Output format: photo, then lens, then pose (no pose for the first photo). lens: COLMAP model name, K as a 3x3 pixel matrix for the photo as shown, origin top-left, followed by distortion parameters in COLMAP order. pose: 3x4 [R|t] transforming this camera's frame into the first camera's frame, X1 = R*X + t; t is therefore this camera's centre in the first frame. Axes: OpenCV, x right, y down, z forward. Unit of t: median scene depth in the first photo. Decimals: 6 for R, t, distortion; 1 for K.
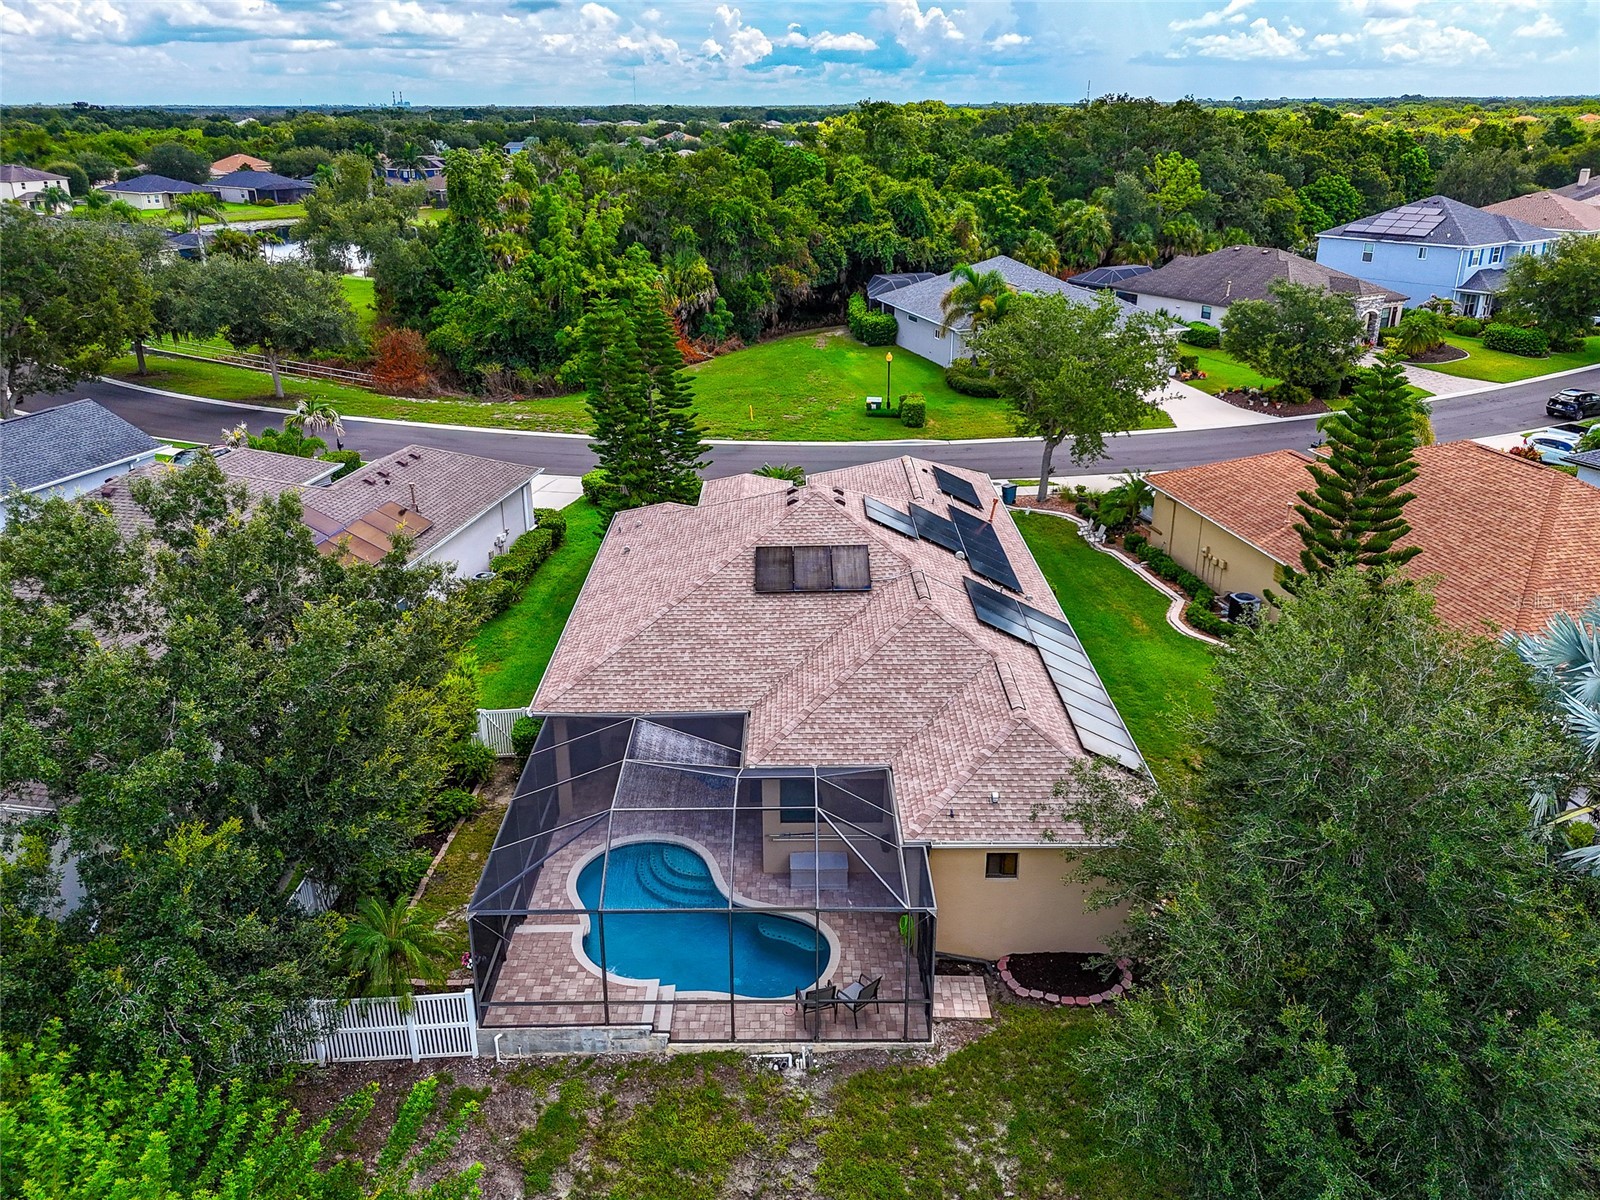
lens RADIAL K [[1203.6, 0, 783.3], [0, 1203.6, 572.7], [0, 0, 1]] dist [0.008234, 0.002135]
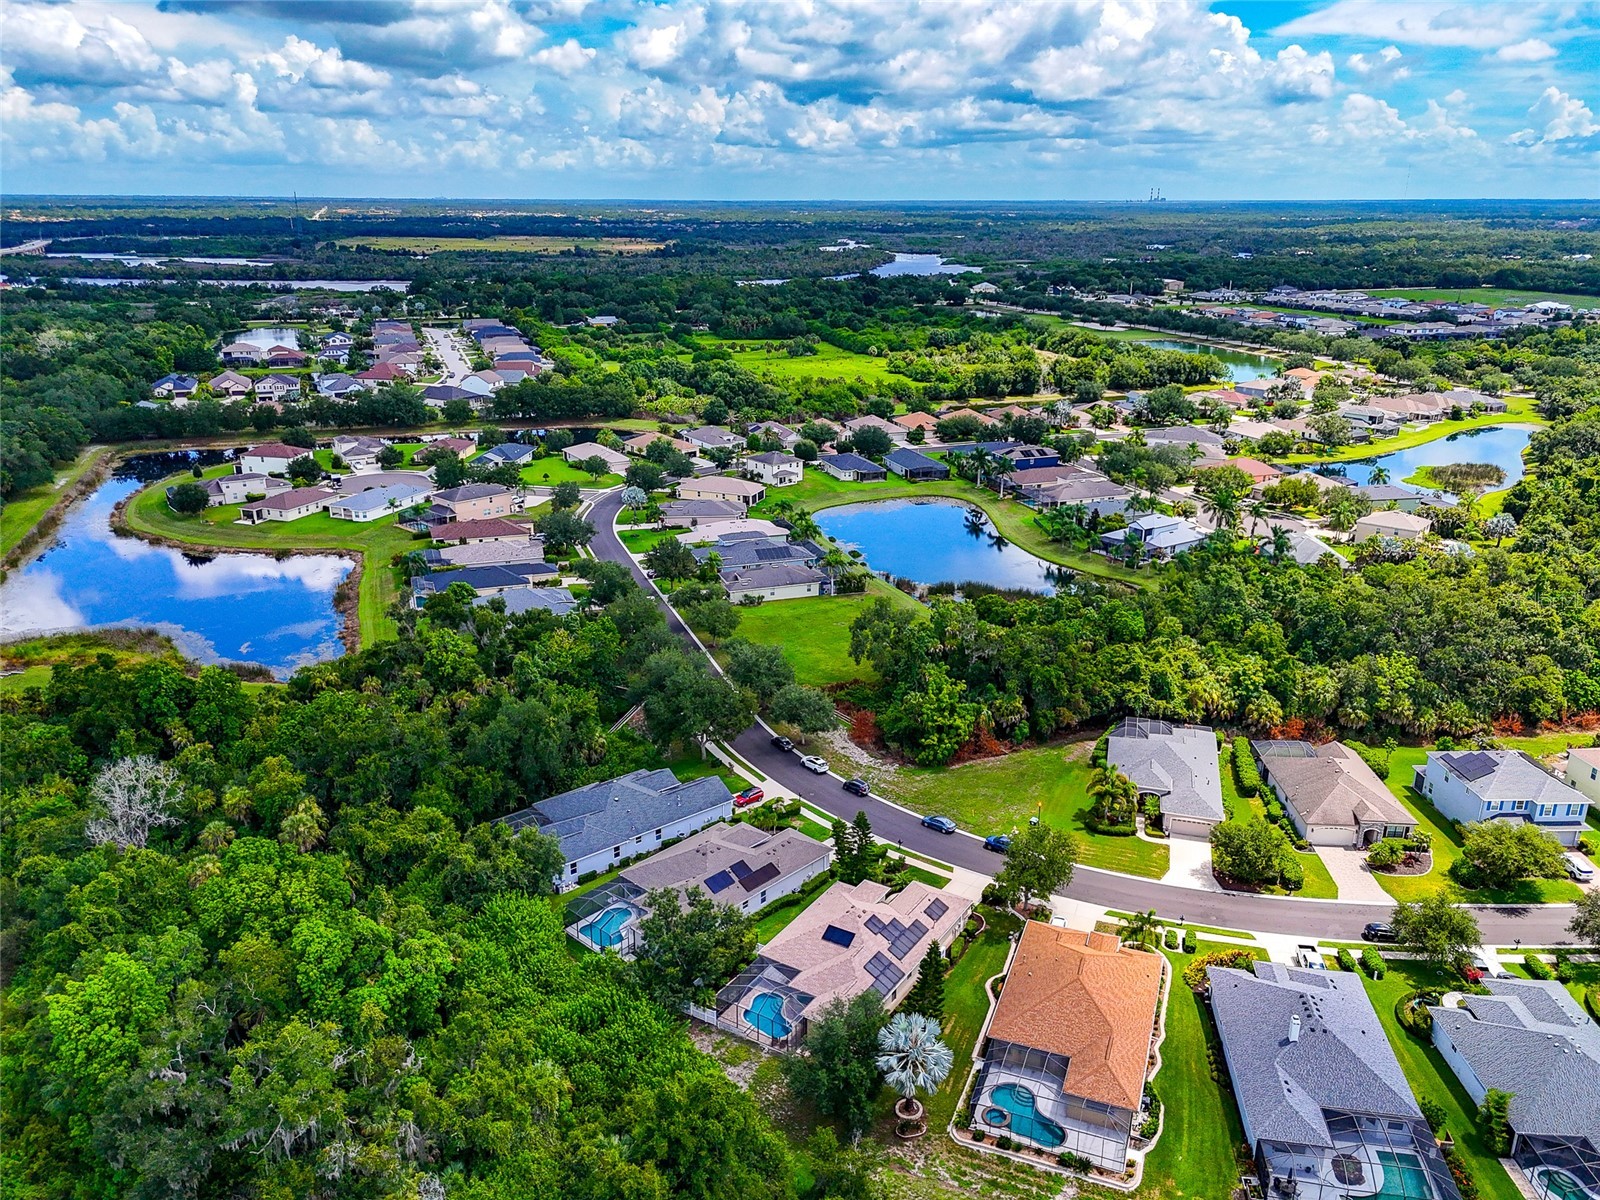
lens RADIAL K [[1188.6, 0, 802.8], [0, 1188.6, 596.8], [0, 0, 1]] dist [0.067737, -0.066831]
pose [[0.846903, 0.179883, -0.500397, 1.835630], [-0.201677, 0.979393, 0.010743, -1.209634], [0.492018, 0.091821, 0.865729, -2.716934]]
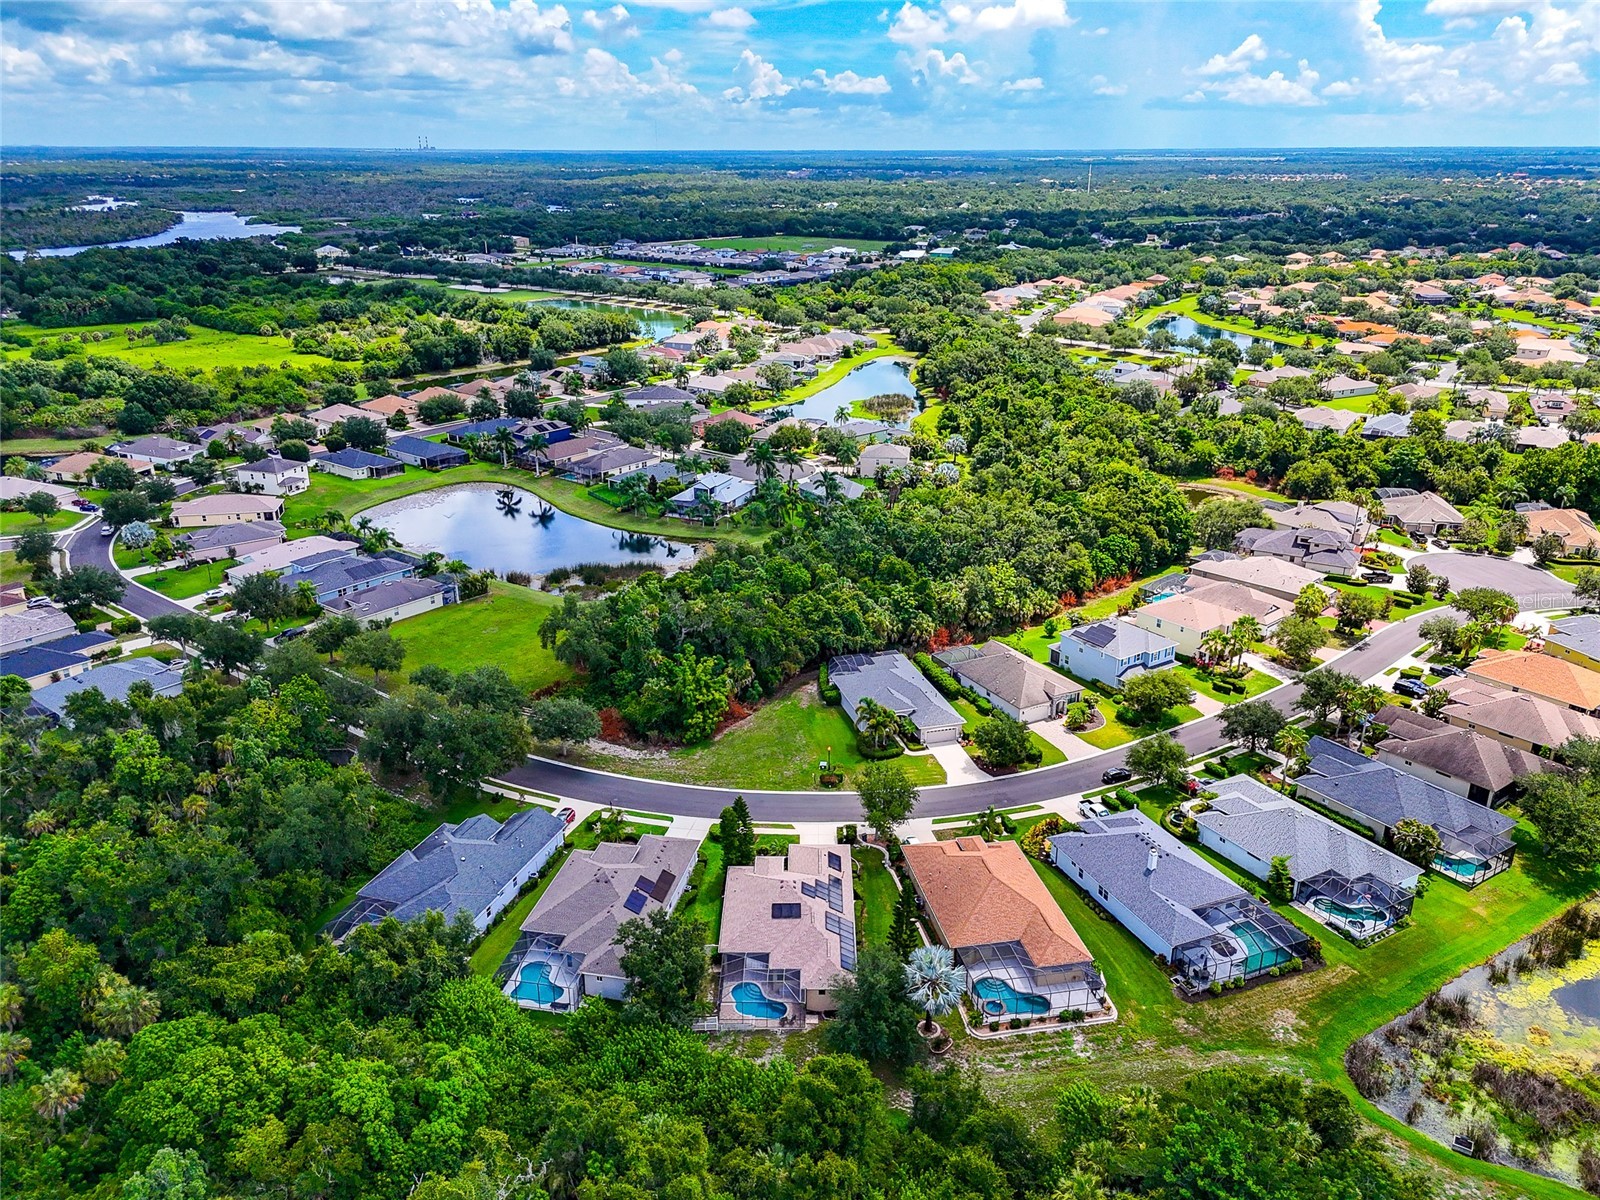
lens RADIAL K [[1188.6, 0, 802.8], [0, 1188.6, 596.8], [0, 0, 1]] dist [0.067737, -0.066831]
pose [[0.999939, 0.010099, 0.004537, 0.057370], [-0.010057, 0.999908, -0.009133, -1.160724], [-0.004628, 0.009087, 0.999948, -3.416172]]
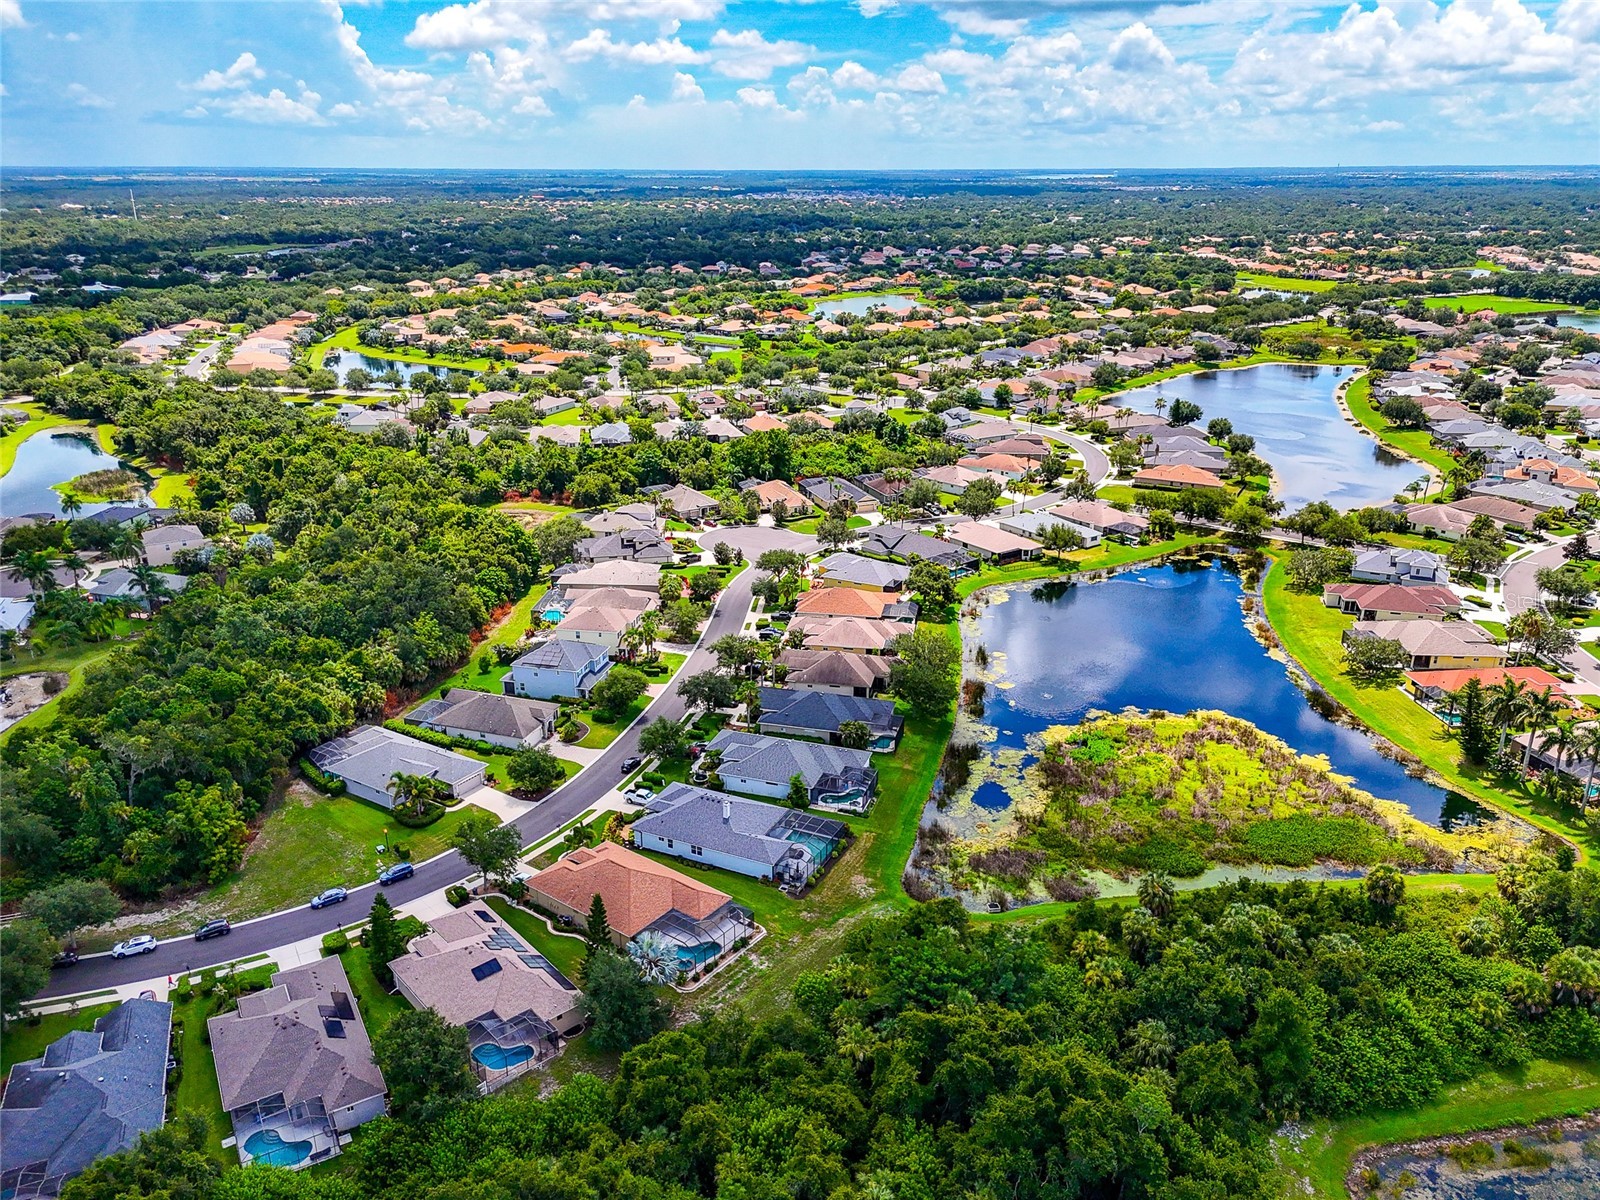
lens RADIAL K [[1188.6, 0, 802.8], [0, 1188.6, 596.8], [0, 0, 1]] dist [0.067737, -0.066831]
pose [[0.745913, -0.214994, 0.630390, -1.763122], [0.232218, 0.971028, 0.056394, -1.452375], [-0.624250, 0.104323, 0.774227, -3.585634]]
